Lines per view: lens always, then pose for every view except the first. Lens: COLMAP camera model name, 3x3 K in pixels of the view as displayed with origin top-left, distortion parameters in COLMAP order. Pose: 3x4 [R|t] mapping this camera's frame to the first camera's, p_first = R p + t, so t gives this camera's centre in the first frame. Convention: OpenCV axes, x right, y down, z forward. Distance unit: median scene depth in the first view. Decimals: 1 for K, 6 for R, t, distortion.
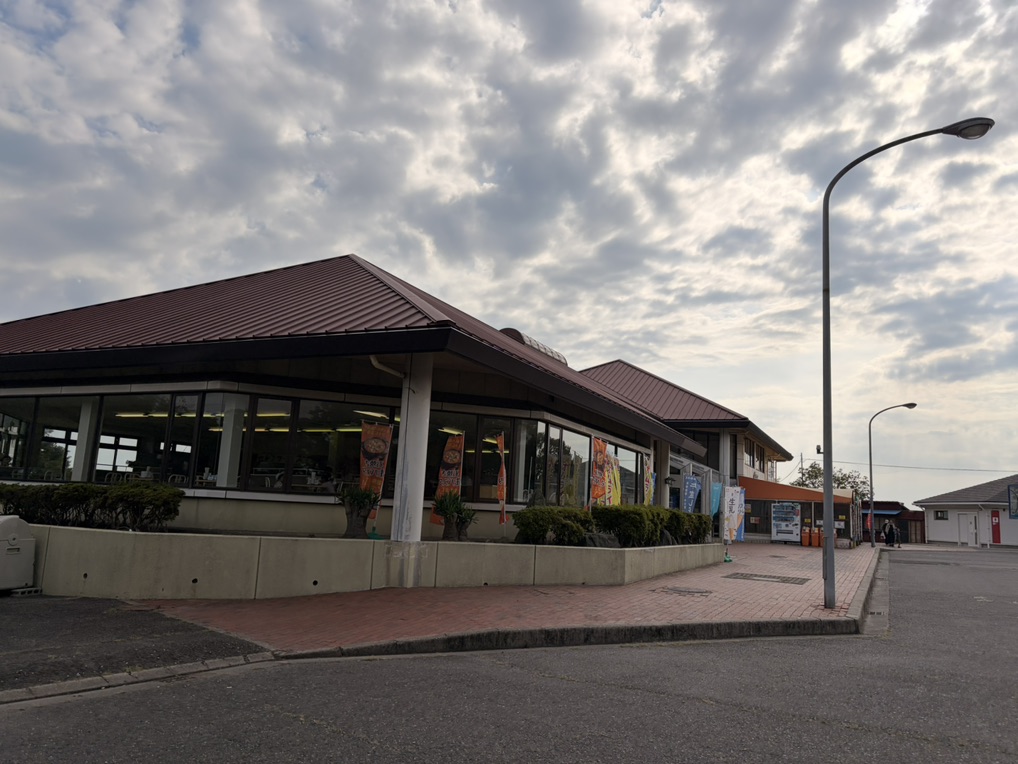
lens RADIAL K [[819.5, 0, 511.0], [0, 819.5, 407.9], [0, 0, 1]] dist [0.005954, -0.002947]
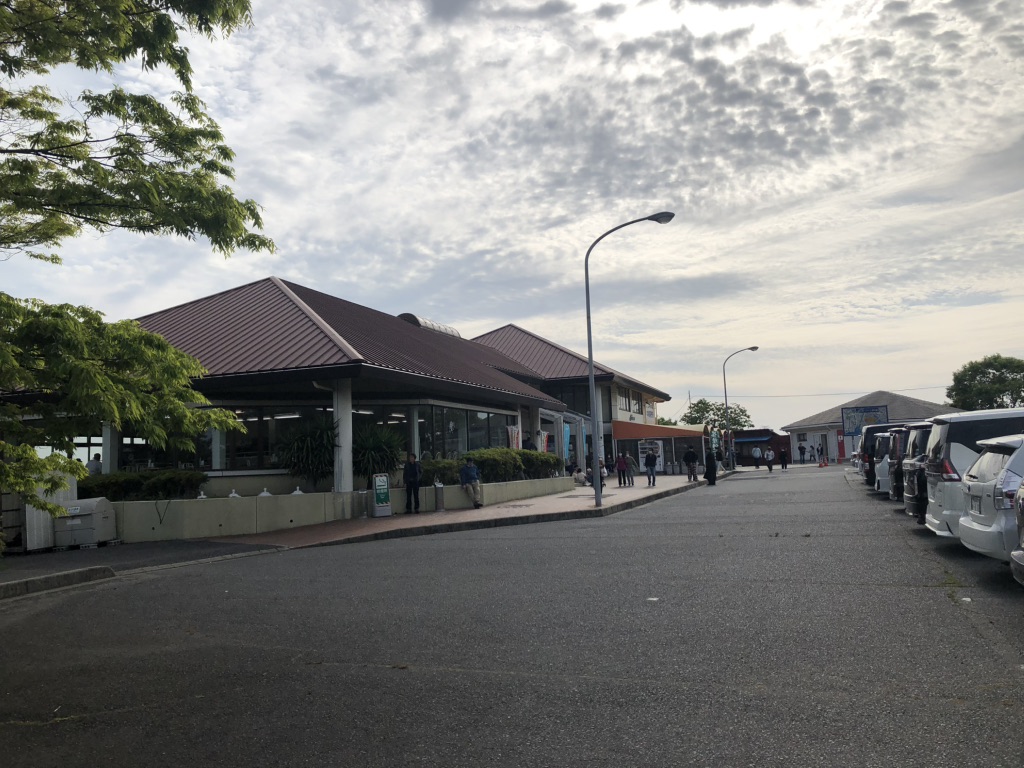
lens RADIAL K [[780.7, 0, 525.0], [0, 780.7, 391.0], [0, 0, 1]] dist [0.031346, -0.001011]
pose [[0.988353, -0.076628, 0.131480, 0.027117], [0.072152, 0.996651, 0.038483, -0.049300], [-0.133989, -0.028548, 0.990572, -0.404472]]
